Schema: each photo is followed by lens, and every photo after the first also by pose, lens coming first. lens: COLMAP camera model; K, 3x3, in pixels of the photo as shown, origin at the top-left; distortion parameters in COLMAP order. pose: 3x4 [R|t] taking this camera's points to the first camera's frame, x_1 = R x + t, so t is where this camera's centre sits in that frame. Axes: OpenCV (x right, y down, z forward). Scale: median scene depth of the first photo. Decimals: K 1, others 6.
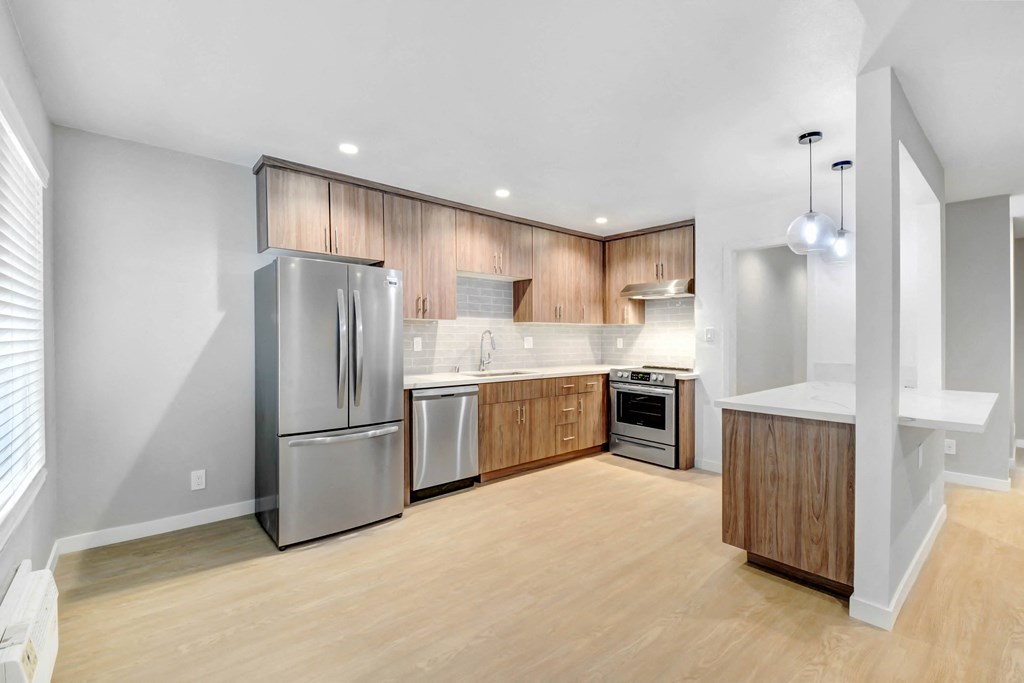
lens RADIAL K [[448.8, 0, 512.0], [0, 448.8, 341.5], [0, 0, 1]] dist [0.004158, -0.009449]
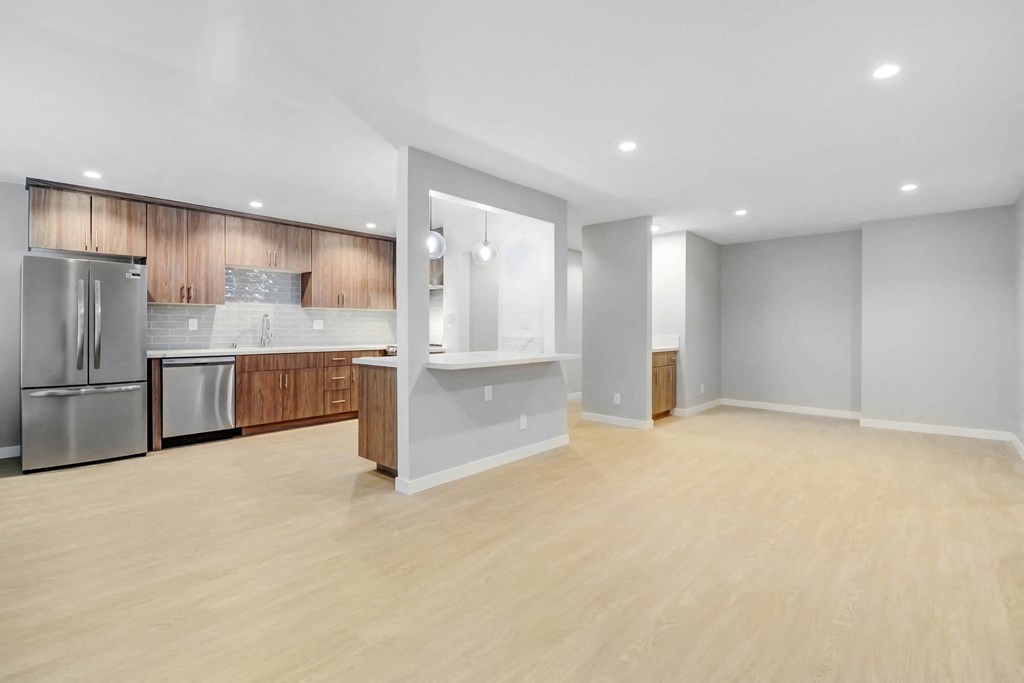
lens RADIAL K [[458.3, 0, 533.1], [0, 458.3, 327.5], [0, 0, 1]] dist [-0.001112, -0.012191]
pose [[0.990606, -0.003354, 0.136707, 0.545741], [0.004778, 0.999938, -0.010094, 0.031376], [-0.136664, 0.010653, 0.990560, -0.363462]]
